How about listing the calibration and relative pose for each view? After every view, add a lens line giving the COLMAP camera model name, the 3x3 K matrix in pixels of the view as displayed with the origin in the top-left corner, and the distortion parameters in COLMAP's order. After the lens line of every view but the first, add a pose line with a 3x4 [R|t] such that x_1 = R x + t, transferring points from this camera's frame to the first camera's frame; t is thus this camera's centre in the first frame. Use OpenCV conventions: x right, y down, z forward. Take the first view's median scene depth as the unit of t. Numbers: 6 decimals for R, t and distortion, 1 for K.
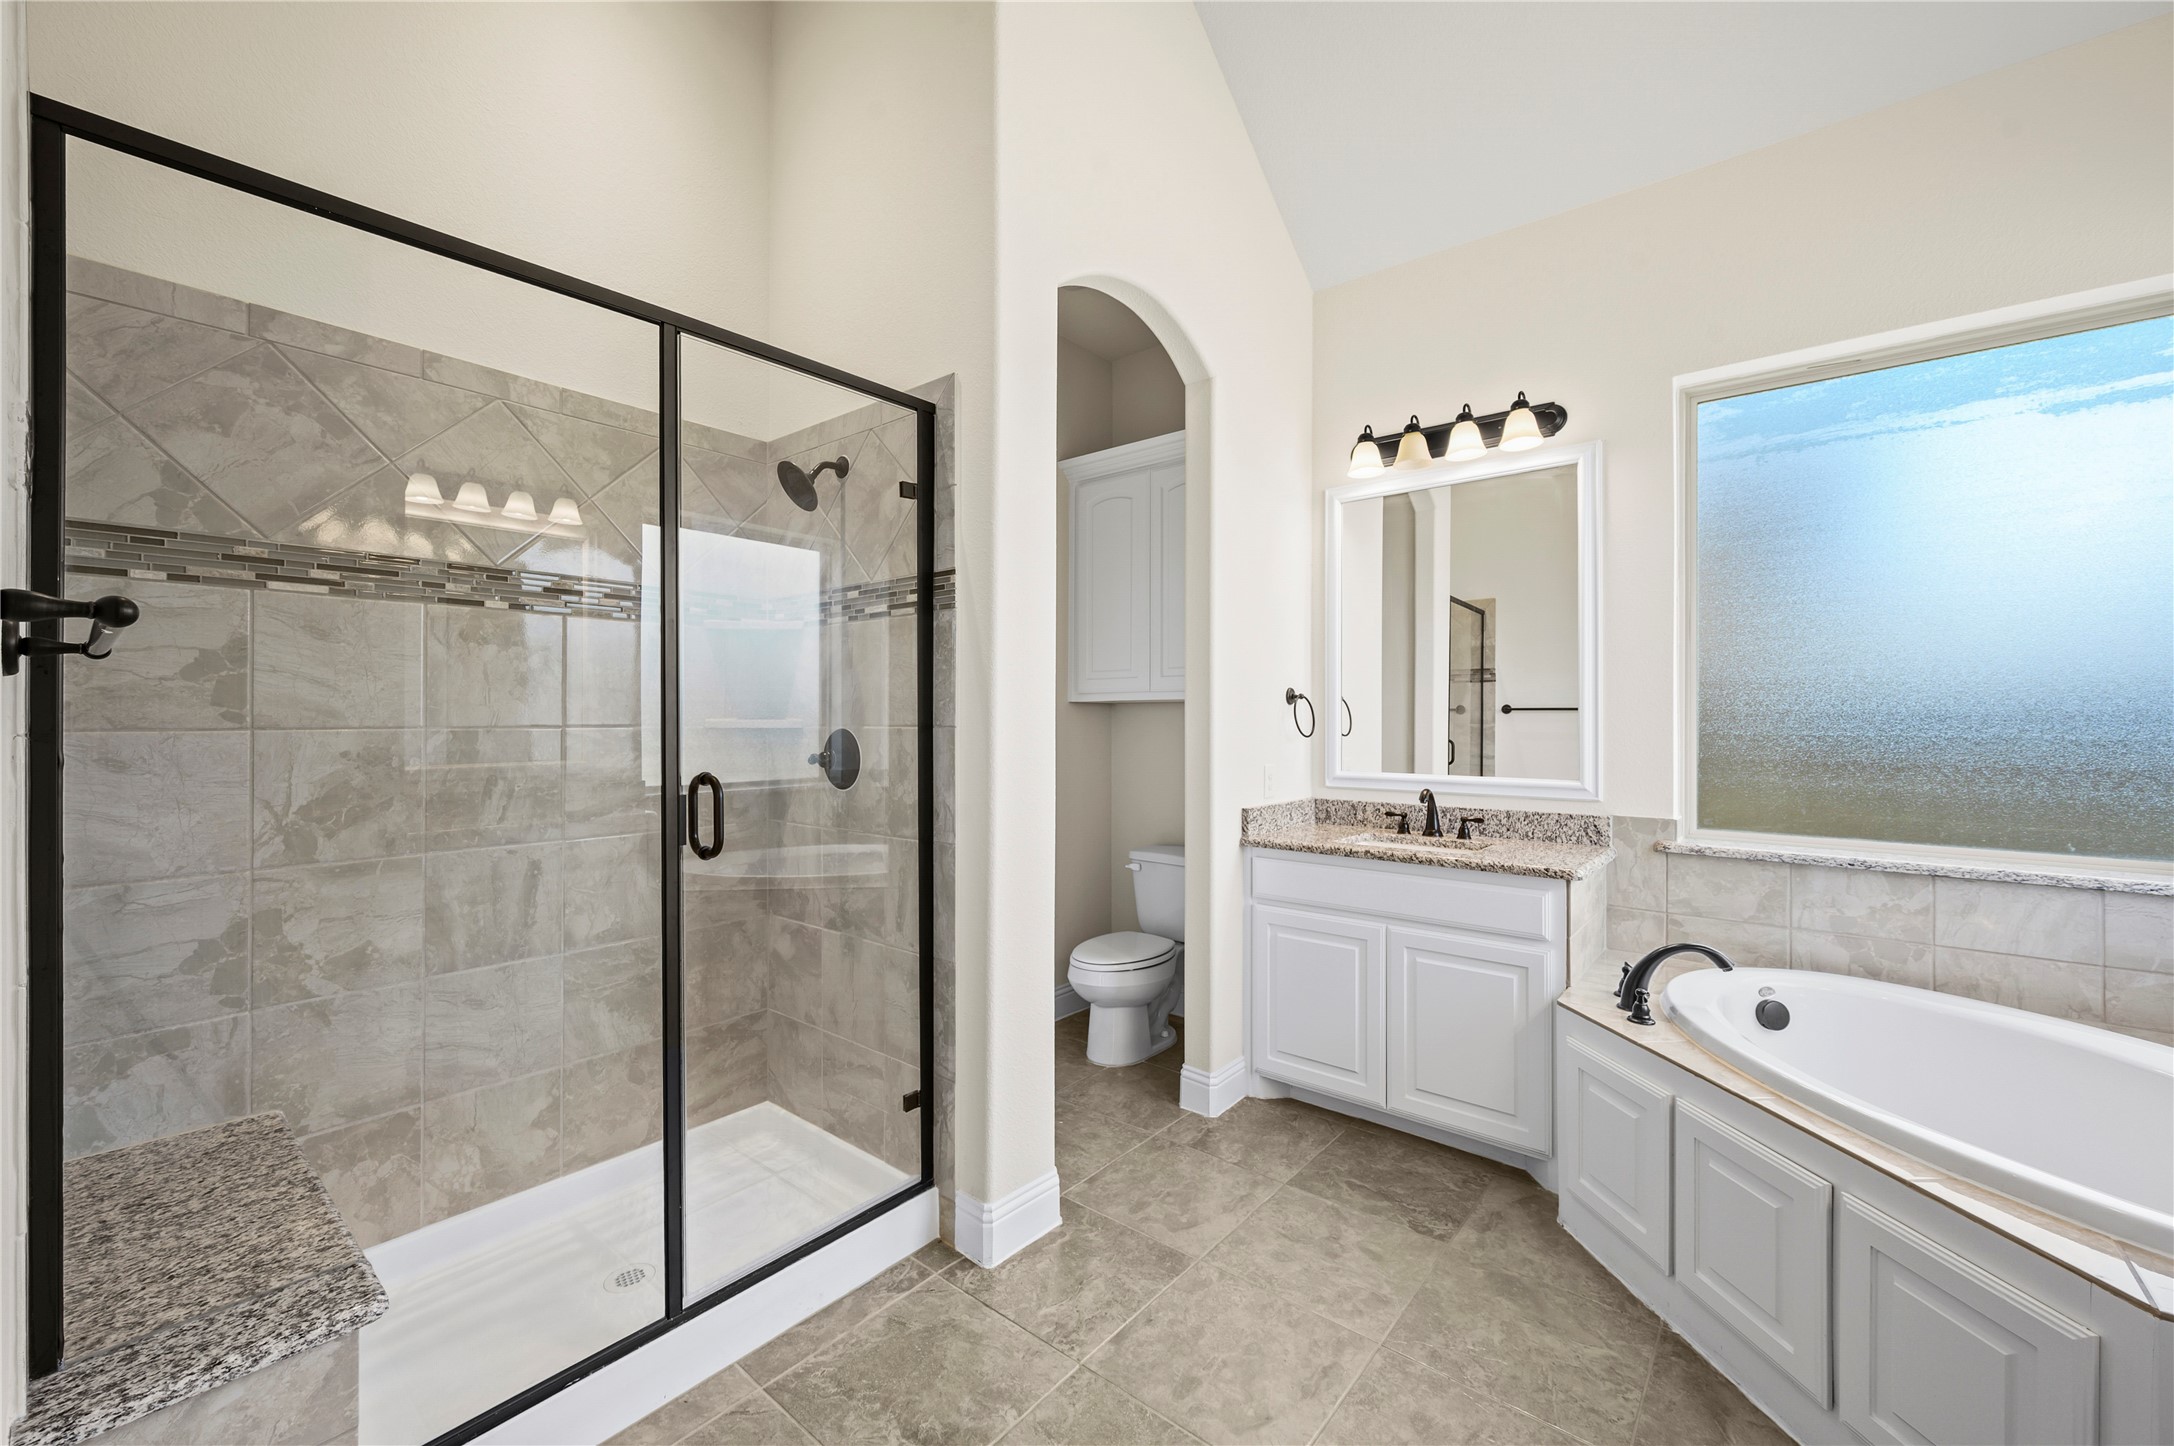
lens RADIAL K [[861.9, 0, 1076.6], [0, 861.9, 716.1], [0, 0, 1]] dist [-0.001490, 0.001218]
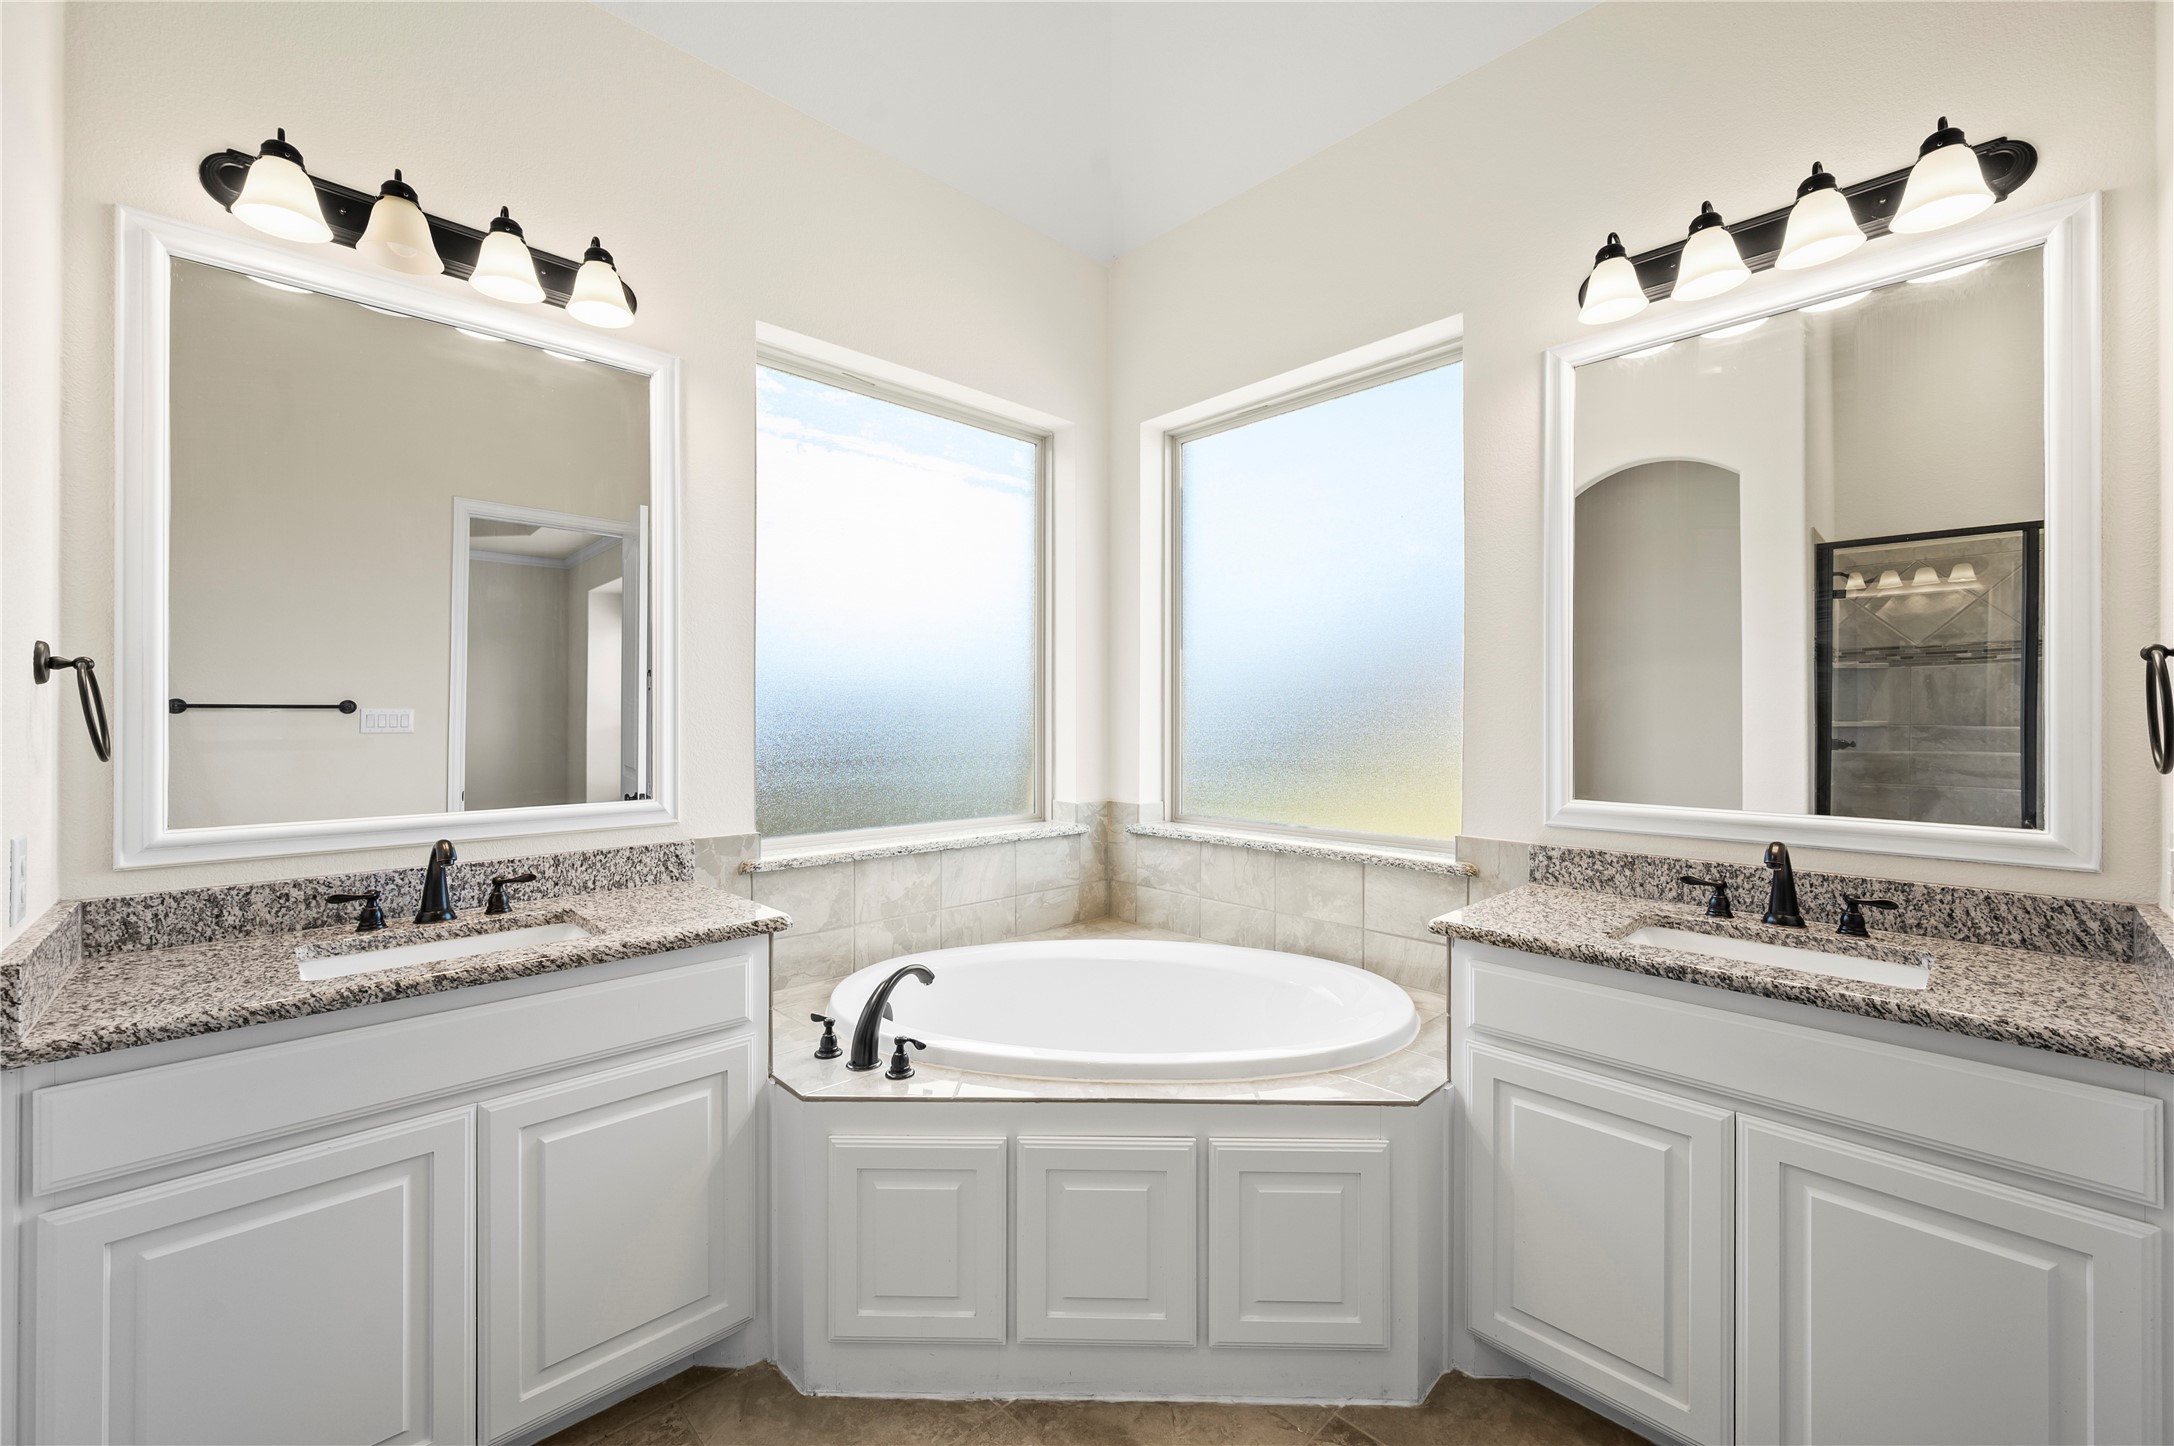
lens RADIAL K [[861.9, 0, 1095.2], [0, 861.9, 721.6], [0, 0, 1]] dist [-0.001490, 0.001218]
pose [[0.105471, -0.002809, 0.994418, -0.138260], [0.001936, 0.999995, 0.002620, 0.007146], [-0.994421, 0.001649, 0.105475, 0.623562]]
